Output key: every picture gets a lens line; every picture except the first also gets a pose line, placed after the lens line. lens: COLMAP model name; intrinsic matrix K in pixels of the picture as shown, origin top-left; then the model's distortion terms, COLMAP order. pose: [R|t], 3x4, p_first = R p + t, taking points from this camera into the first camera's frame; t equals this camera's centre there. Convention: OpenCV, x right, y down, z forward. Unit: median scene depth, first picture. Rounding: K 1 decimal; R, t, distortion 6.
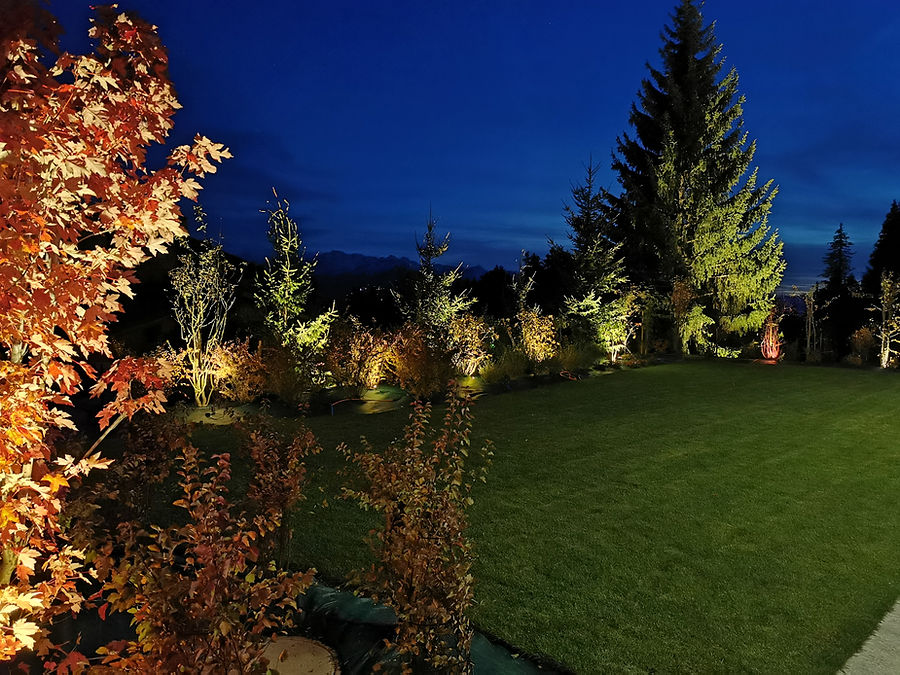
lens RADIAL K [[665.1, 0, 454.0], [0, 665.1, 335.7], [0, 0, 1]] dist [-0.011492, -0.015820]
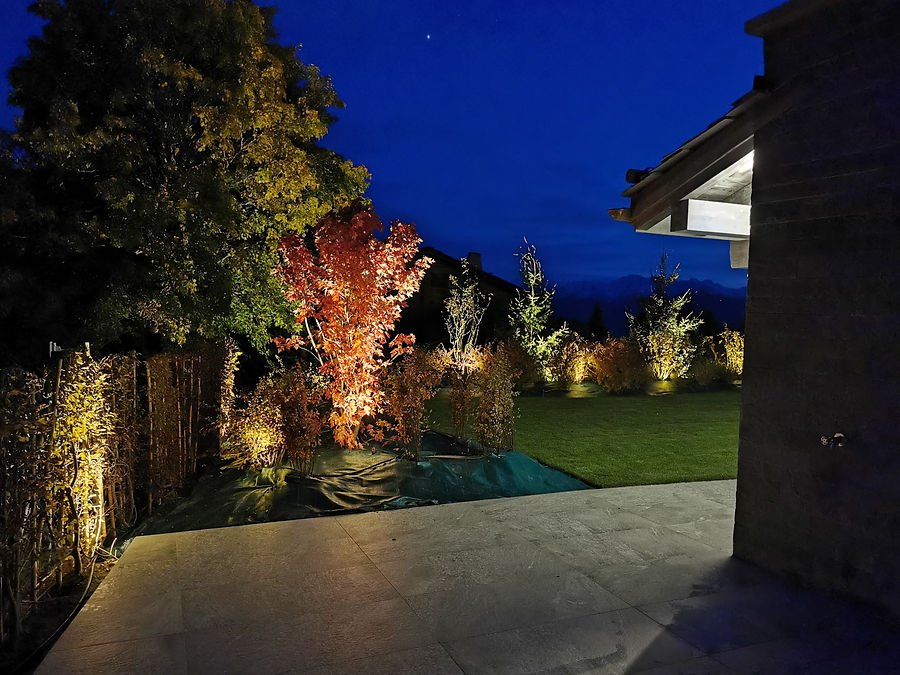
lens RADIAL K [[665.1, 0, 448.8], [0, 665.1, 337.2], [0, 0, 1]] dist [-0.011492, -0.015820]
pose [[0.902821, 0.014856, -0.429759, 0.229690], [-0.029701, 0.999171, -0.027854, 0.031034], [0.428989, 0.037911, 0.902514, -0.371129]]
